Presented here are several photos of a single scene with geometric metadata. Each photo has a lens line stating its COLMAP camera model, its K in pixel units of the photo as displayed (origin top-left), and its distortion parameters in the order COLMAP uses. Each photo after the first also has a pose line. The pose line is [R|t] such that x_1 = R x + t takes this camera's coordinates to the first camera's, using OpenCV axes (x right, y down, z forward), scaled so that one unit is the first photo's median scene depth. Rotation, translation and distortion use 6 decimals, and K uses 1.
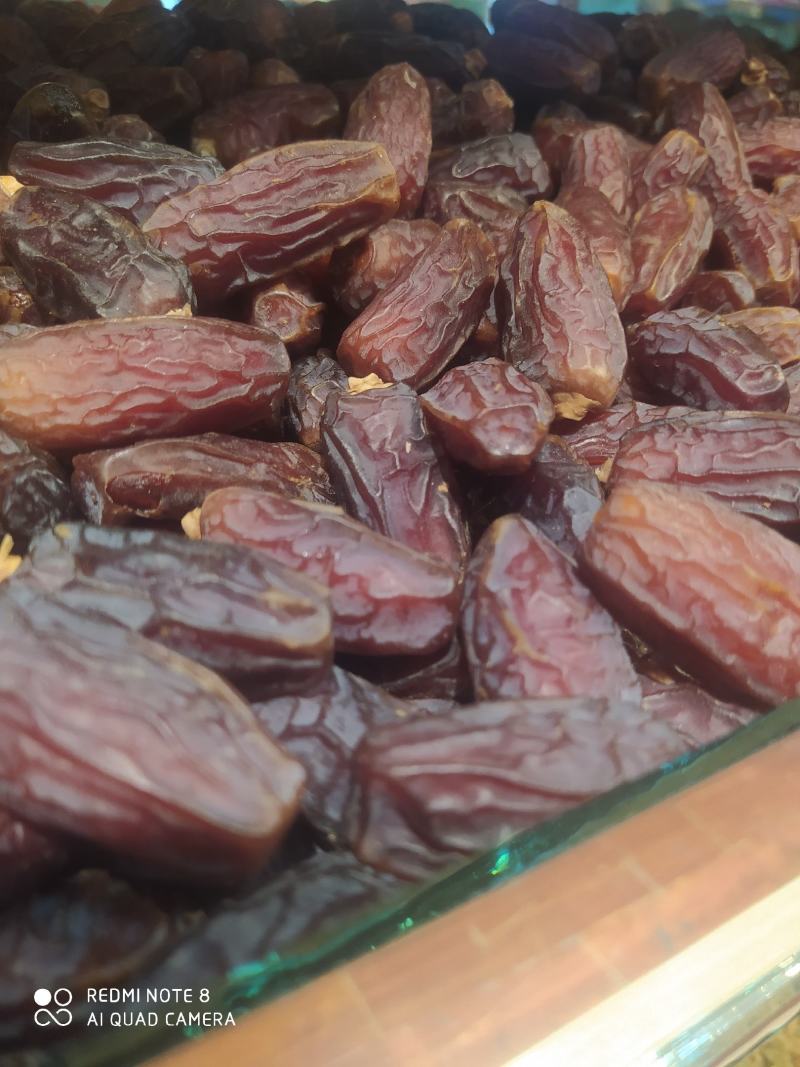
lens RADIAL K [[802.9, 0, 400.0], [0, 802.9, 533.5], [0, 0, 1]] dist [0.055318, -0.173727]
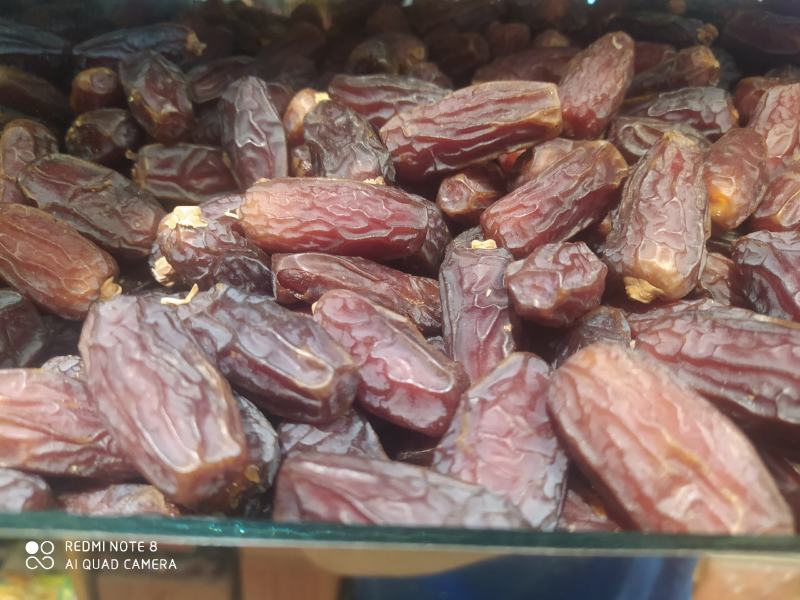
lens RADIAL K [[602.0, 0, 400.0], [0, 602.0, 300.0], [0, 0, 1]] dist [0.055318, -0.173727]
pose [[0.869674, 0.193639, -0.454061, 0.368454], [-0.248853, 0.966391, -0.064506, 0.007963], [0.426309, 0.169093, 0.888633, 0.035600]]
